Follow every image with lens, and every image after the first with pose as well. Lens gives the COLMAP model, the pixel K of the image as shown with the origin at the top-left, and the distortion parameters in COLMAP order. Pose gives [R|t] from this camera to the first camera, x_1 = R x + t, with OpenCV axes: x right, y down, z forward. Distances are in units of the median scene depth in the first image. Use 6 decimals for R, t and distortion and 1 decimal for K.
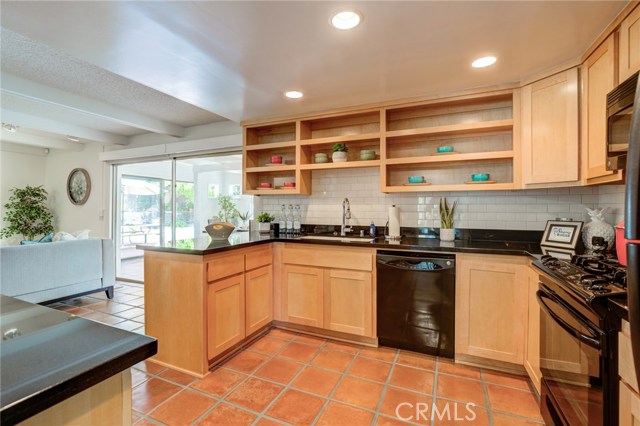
lens RADIAL K [[291.3, 0, 315.2], [0, 291.3, 210.3], [0, 0, 1]] dist [-0.008498, 0.000811]
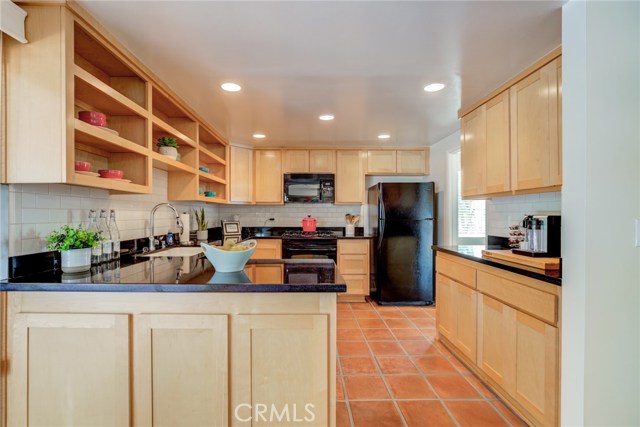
lens RADIAL K [[291.3, 0, 316.8], [0, 291.3, 214.1], [0, 0, 1]] dist [-0.008498, 0.000811]
pose [[-0.426285, 0.005297, 0.904573, -0.693332], [0.016954, 0.999854, 0.002134, -0.003536], [-0.904430, 0.016246, -0.426313, 0.811101]]
